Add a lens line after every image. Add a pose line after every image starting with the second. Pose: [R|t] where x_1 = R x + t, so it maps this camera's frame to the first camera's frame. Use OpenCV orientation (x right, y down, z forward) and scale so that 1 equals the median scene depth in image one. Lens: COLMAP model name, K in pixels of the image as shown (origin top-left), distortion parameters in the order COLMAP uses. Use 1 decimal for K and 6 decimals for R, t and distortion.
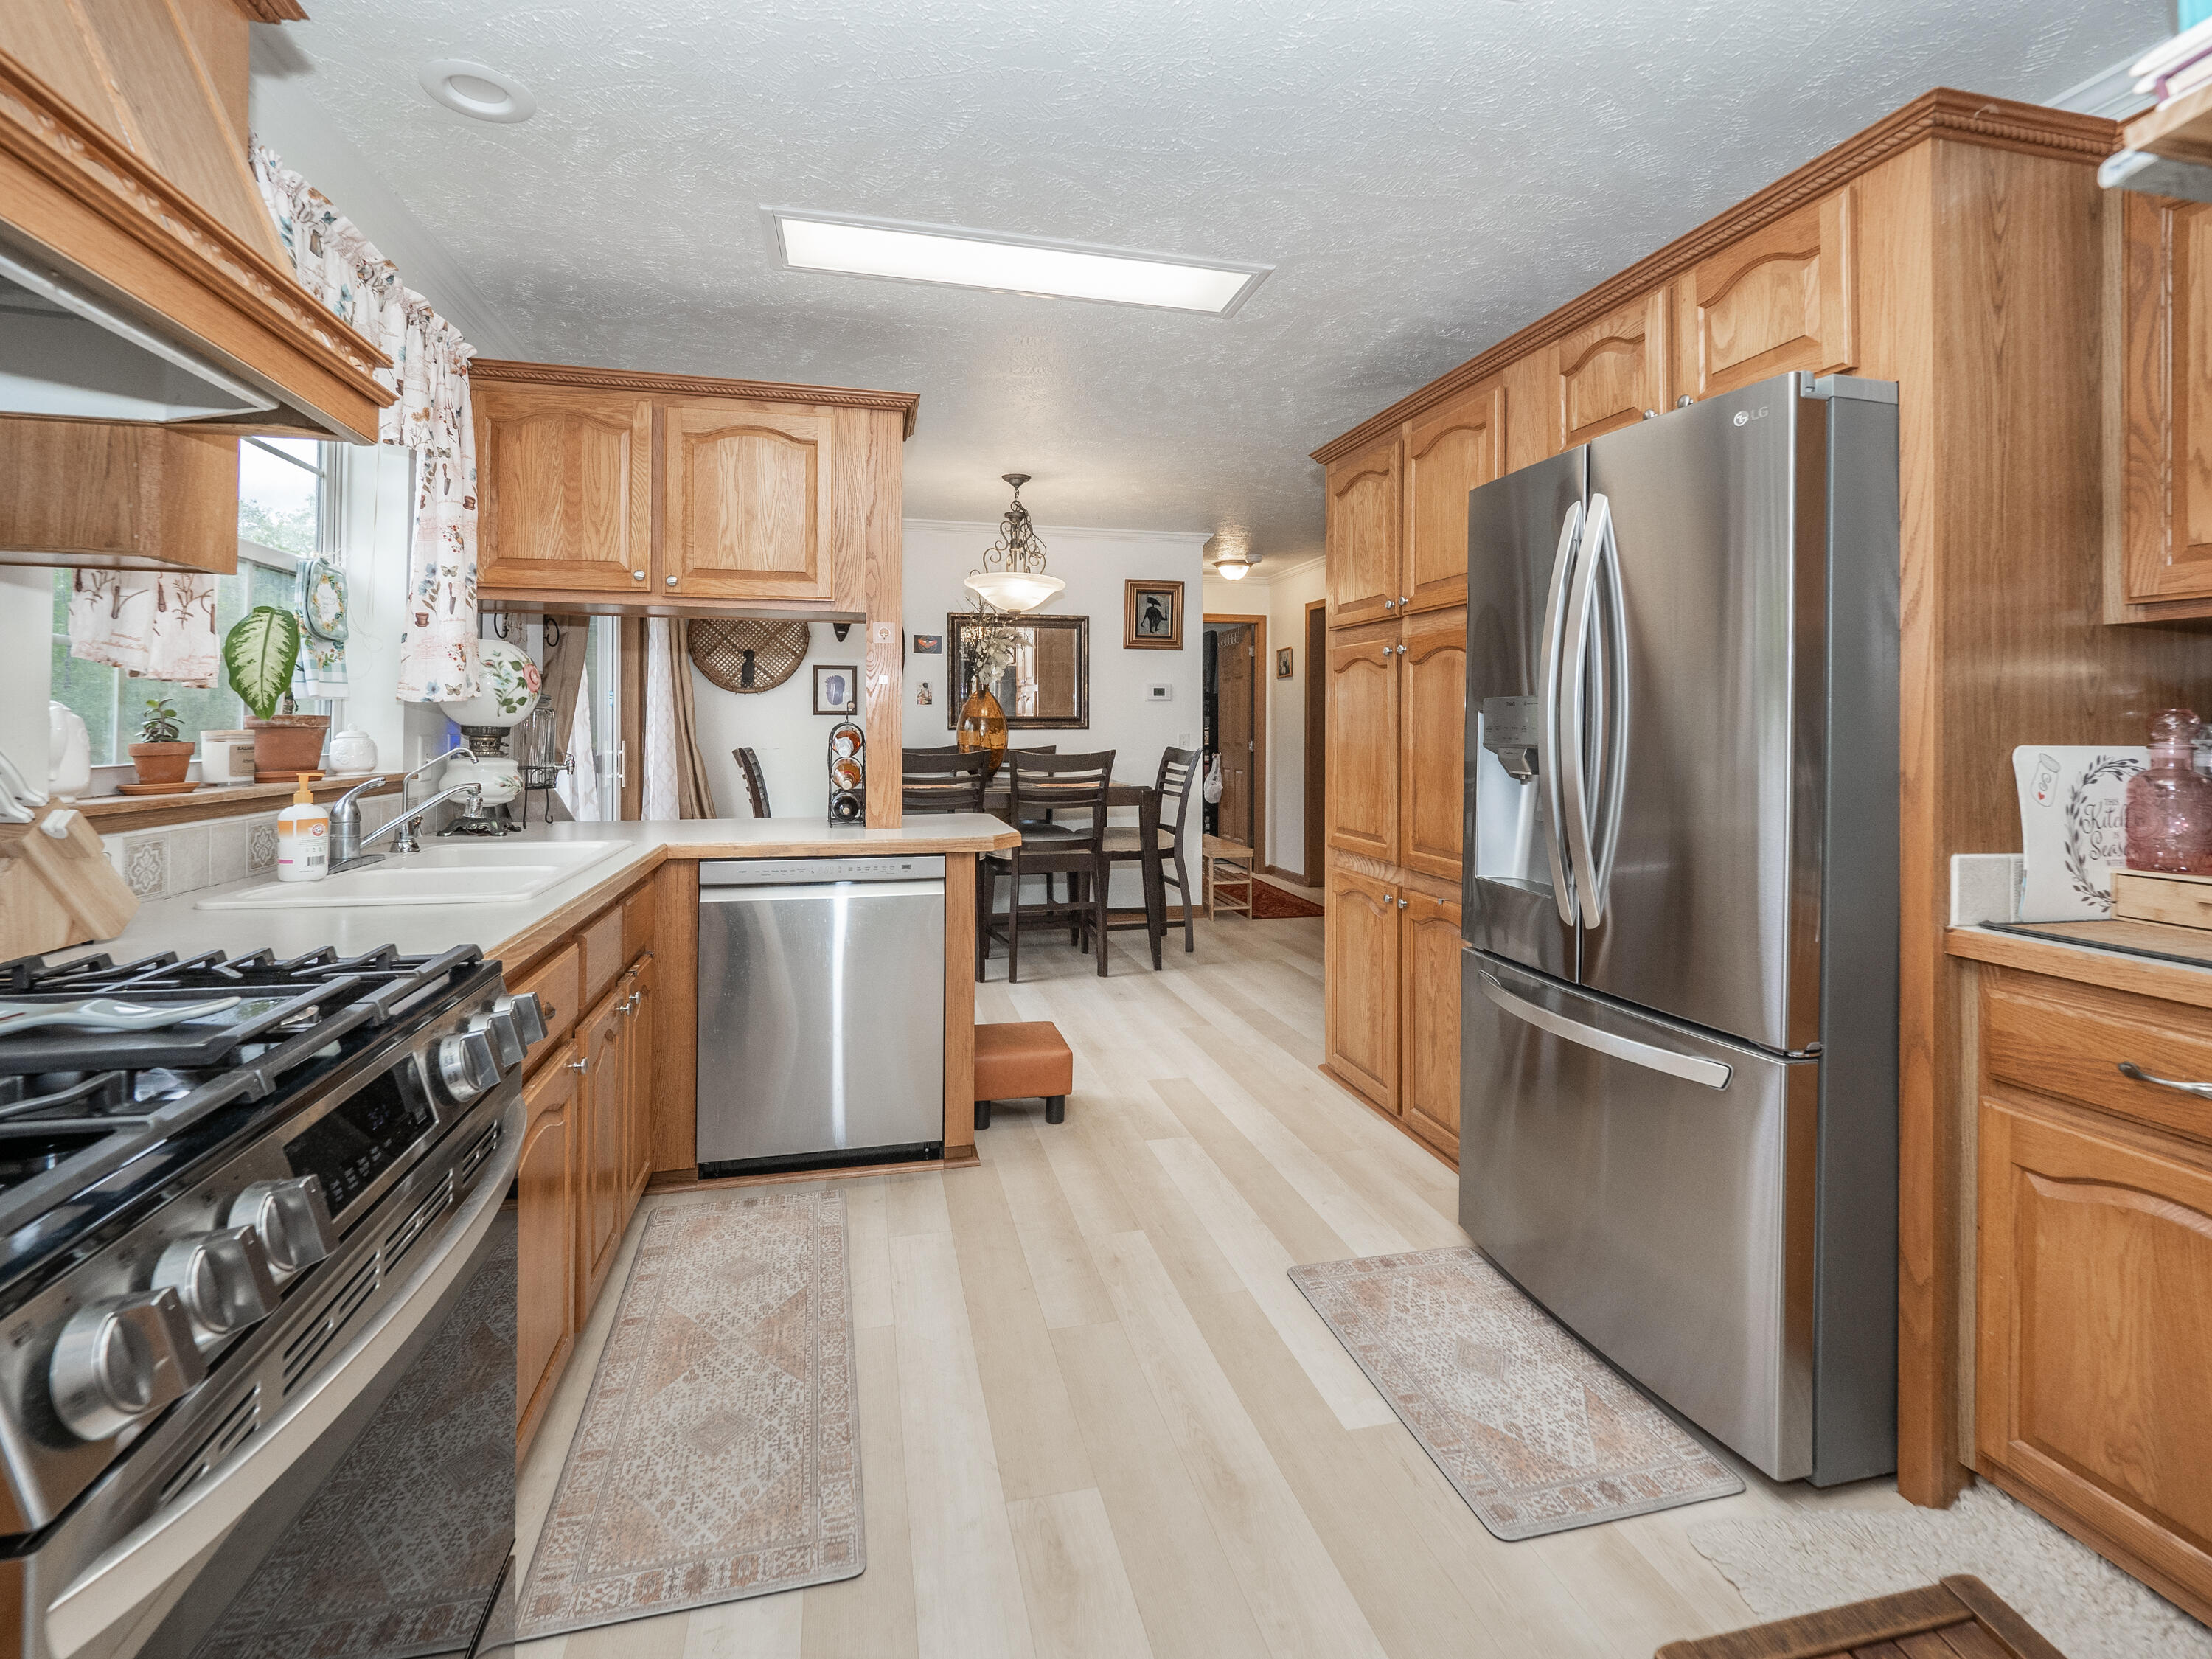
lens RADIAL K [[1006.5, 0, 1089.2], [0, 1006.5, 713.0], [0, 0, 1]] dist [-0.000821, -0.001041]
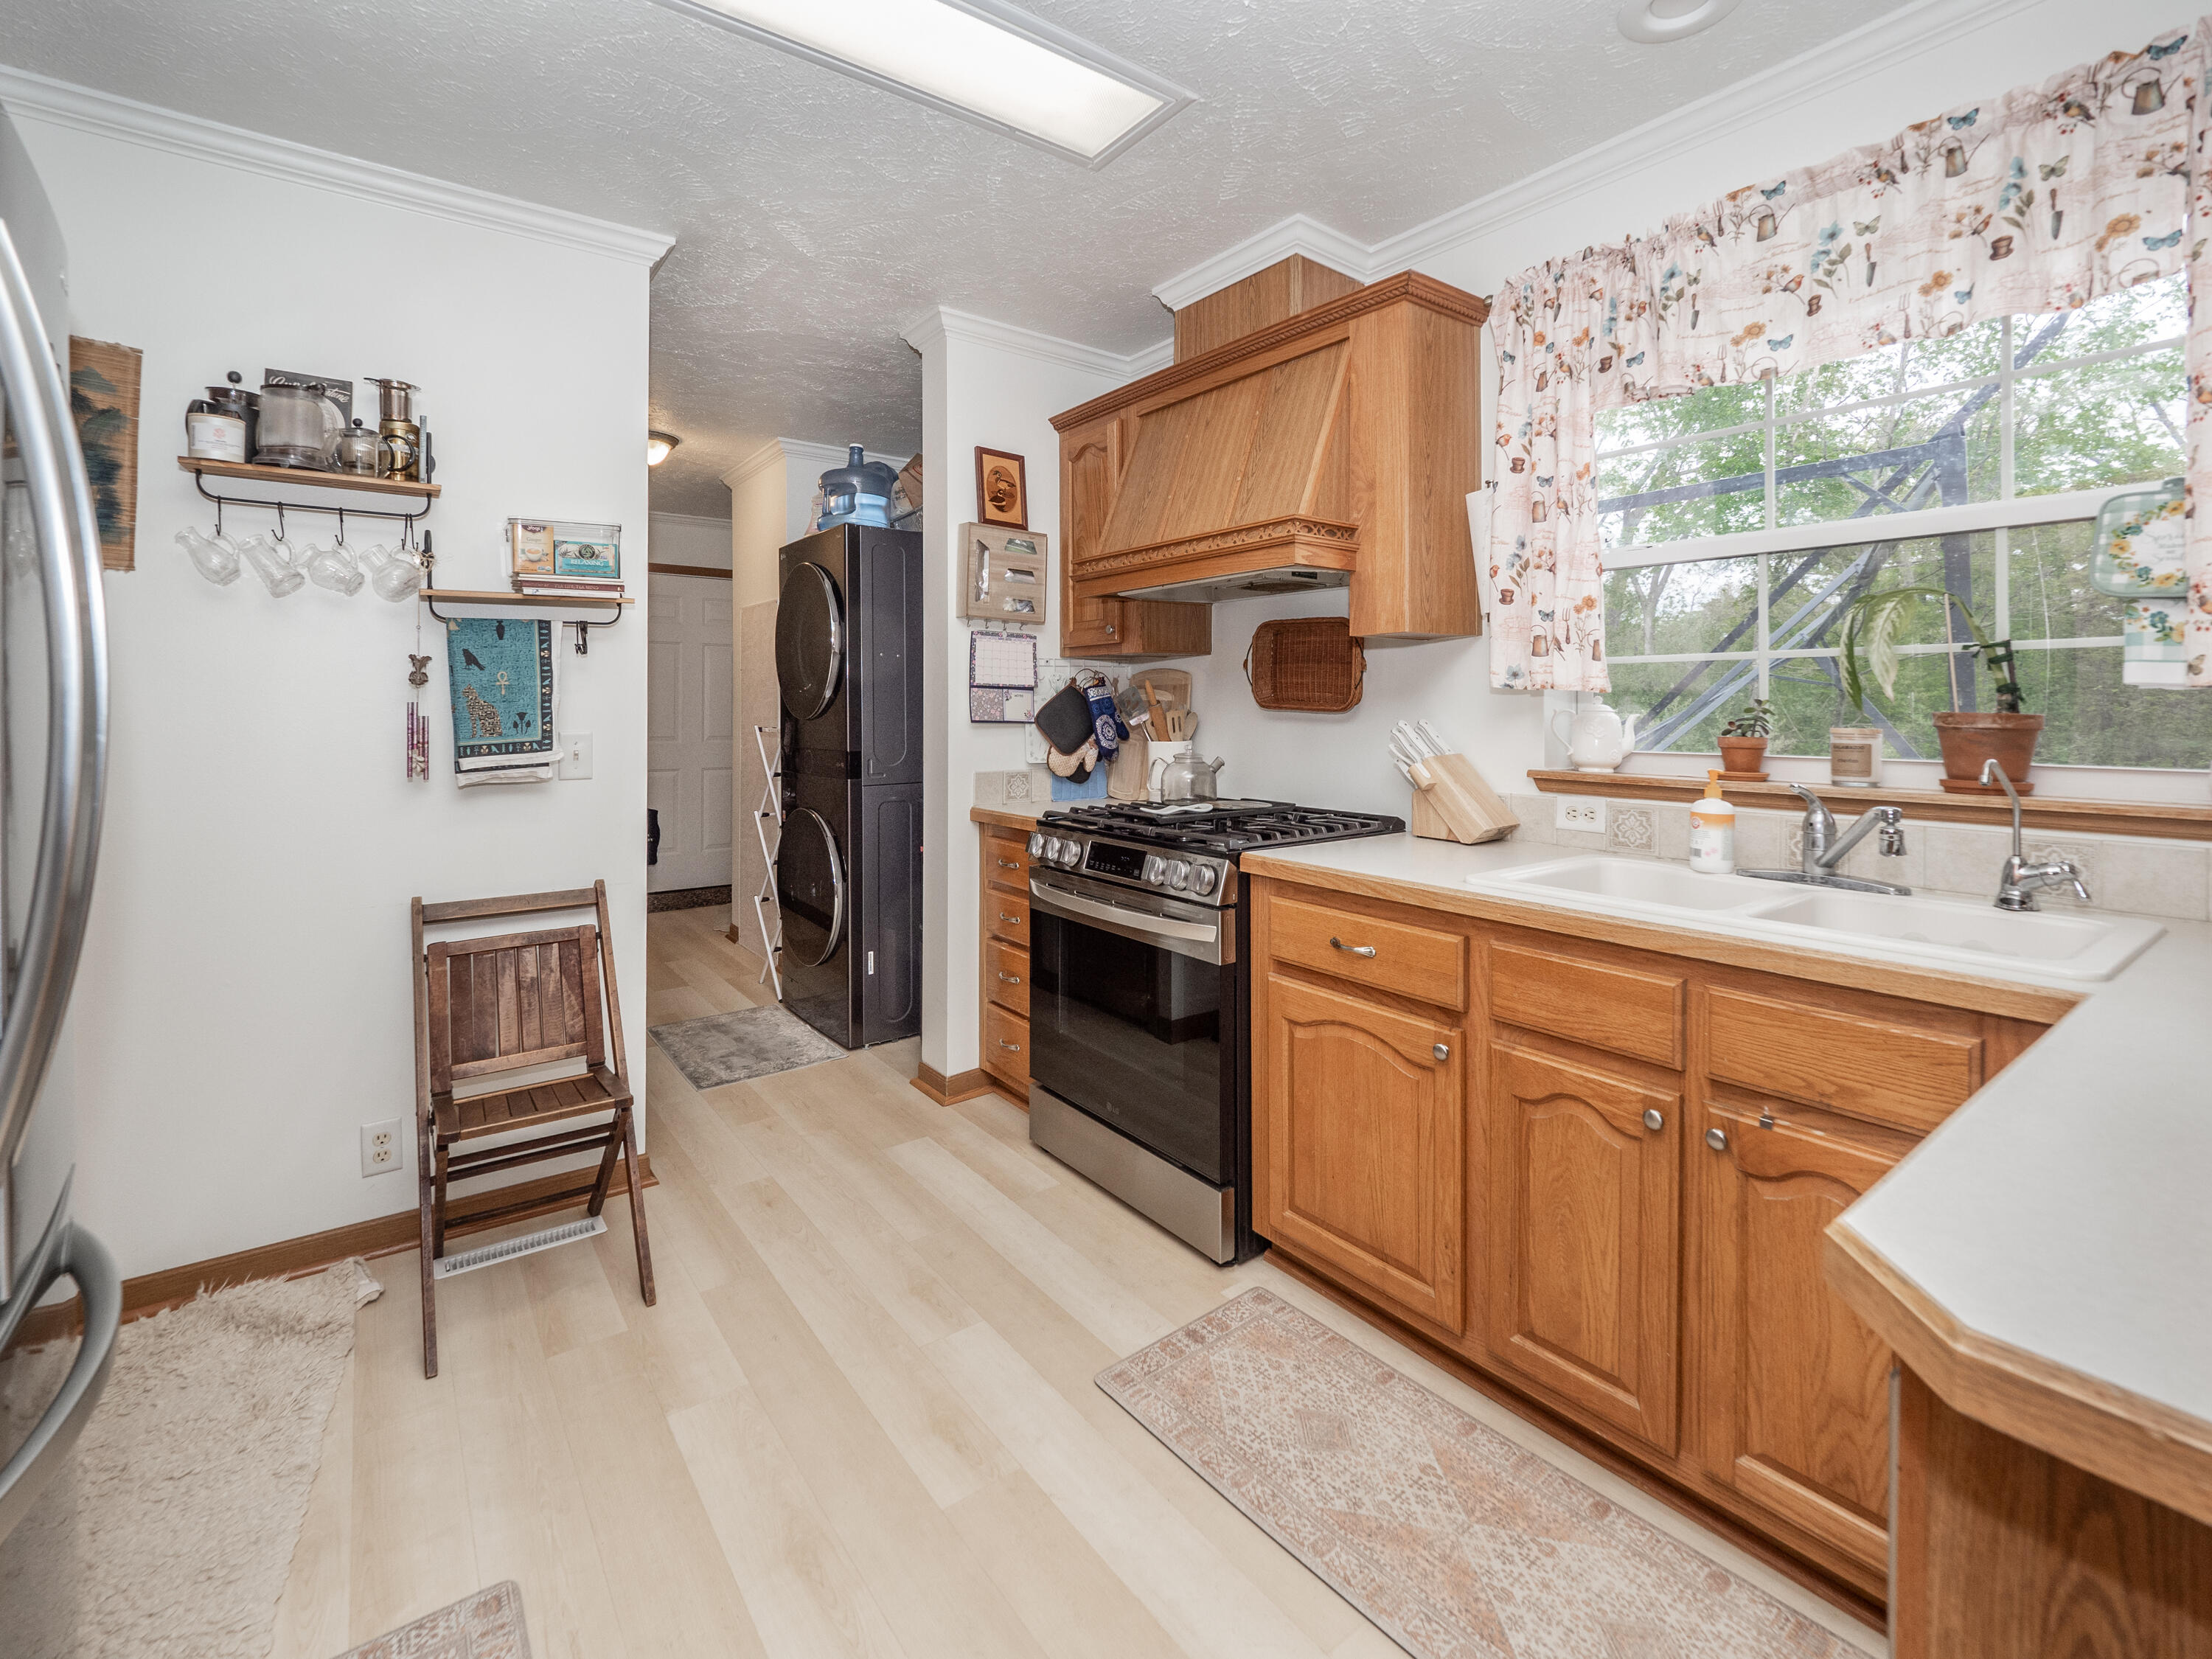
lens RADIAL K [[954.4, 0, 1025.4], [0, 954.4, 714.4], [0, 0, 1]] dist [-0.000455, -0.000368]
pose [[-0.938744, -0.003097, -0.344602, 0.150669], [0.000796, 0.999937, -0.011156, 0.009244], [0.344615, -0.010747, -0.938682, 1.138649]]
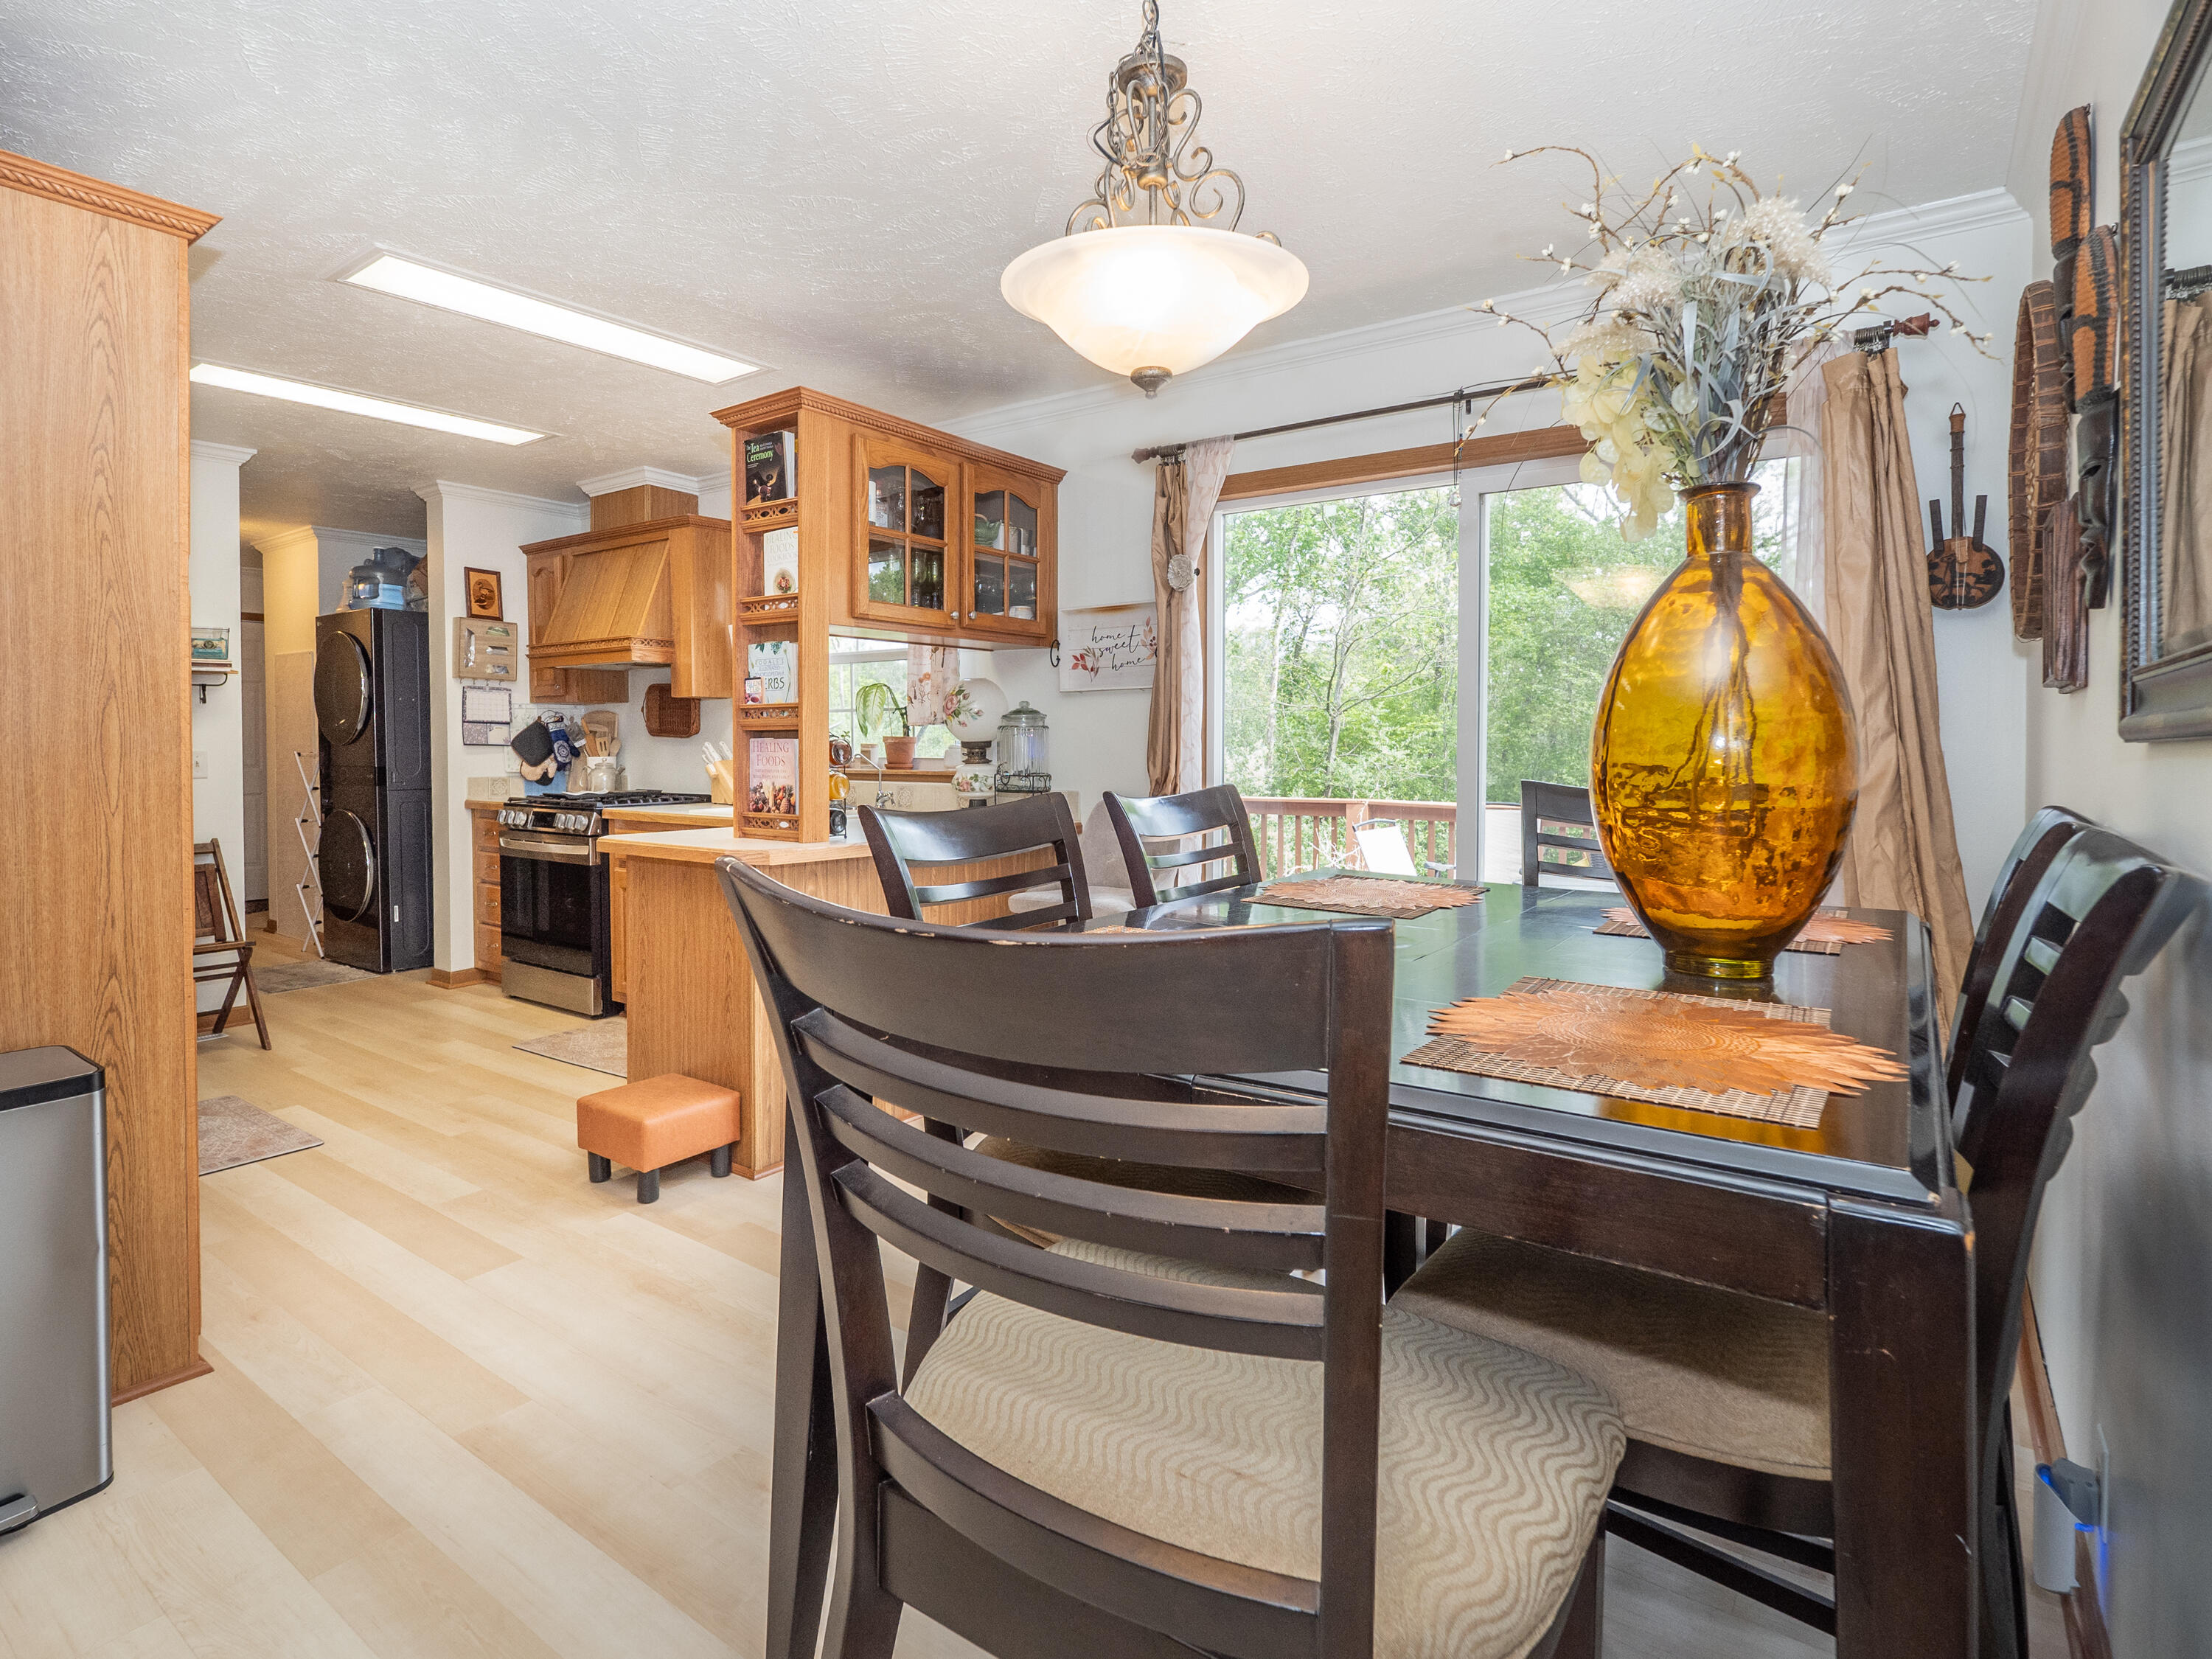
lens RADIAL K [[1187.4, 0, 1001.3], [0, 1187.4, 785.5], [0, 0, 1]] dist [-0.002695, -0.000864]
pose [[-0.790272, 0.017811, -0.612497, 0.377538], [0.007975, 0.999792, 0.018783, 0.046903], [0.612704, 0.009959, -0.790250, 2.377039]]
